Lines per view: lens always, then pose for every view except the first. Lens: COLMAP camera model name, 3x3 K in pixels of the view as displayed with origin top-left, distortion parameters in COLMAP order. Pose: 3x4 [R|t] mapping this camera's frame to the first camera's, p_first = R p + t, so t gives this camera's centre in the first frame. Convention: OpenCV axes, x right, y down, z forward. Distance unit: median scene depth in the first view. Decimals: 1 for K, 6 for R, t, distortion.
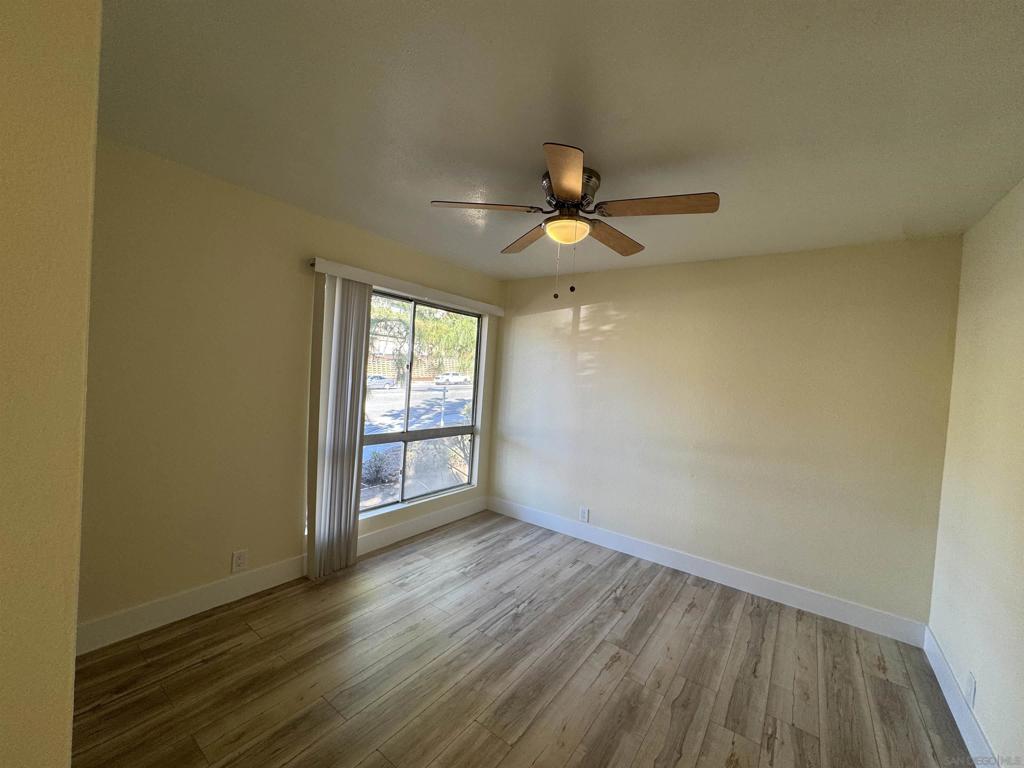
lens RADIAL K [[406.2, 0, 510.9], [0, 406.2, 382.8], [0, 0, 1]] dist [-0.001345, -0.000257]
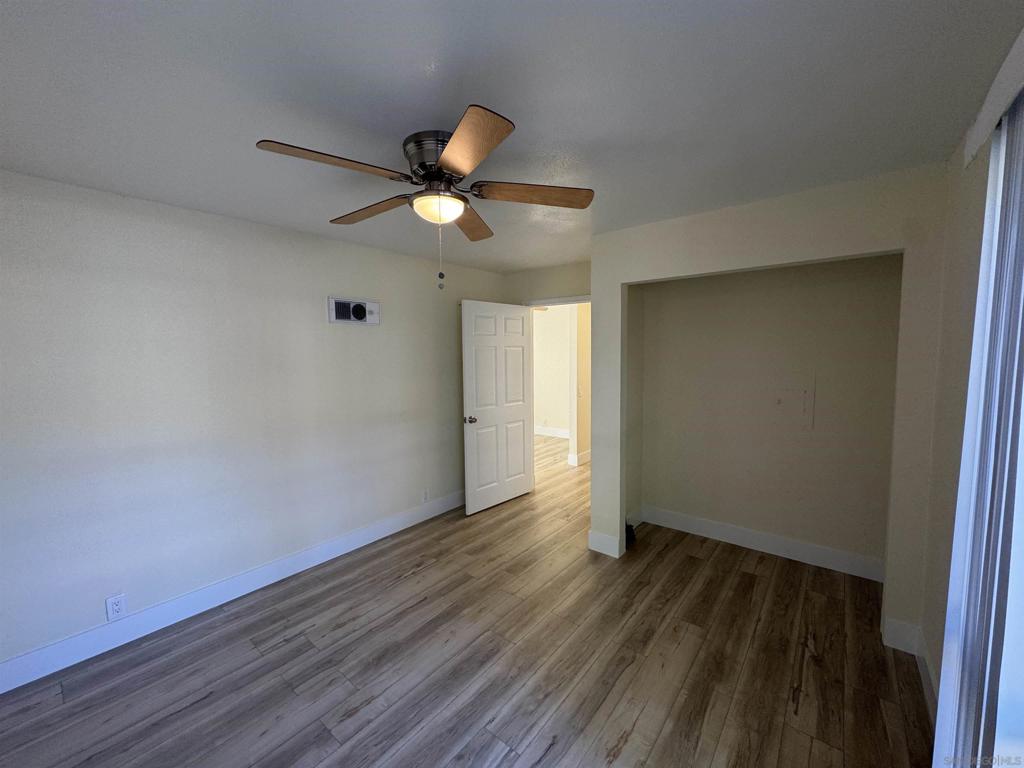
lens RADIAL K [[406.2, 0, 510.9], [0, 406.2, 382.8], [0, 0, 1]] dist [-0.001345, -0.000257]
pose [[-0.997083, -0.059892, 0.047308, -0.068430], [-0.054667, 0.992977, 0.104923, -0.096202], [-0.053260, 0.102031, -0.993354, 1.736516]]
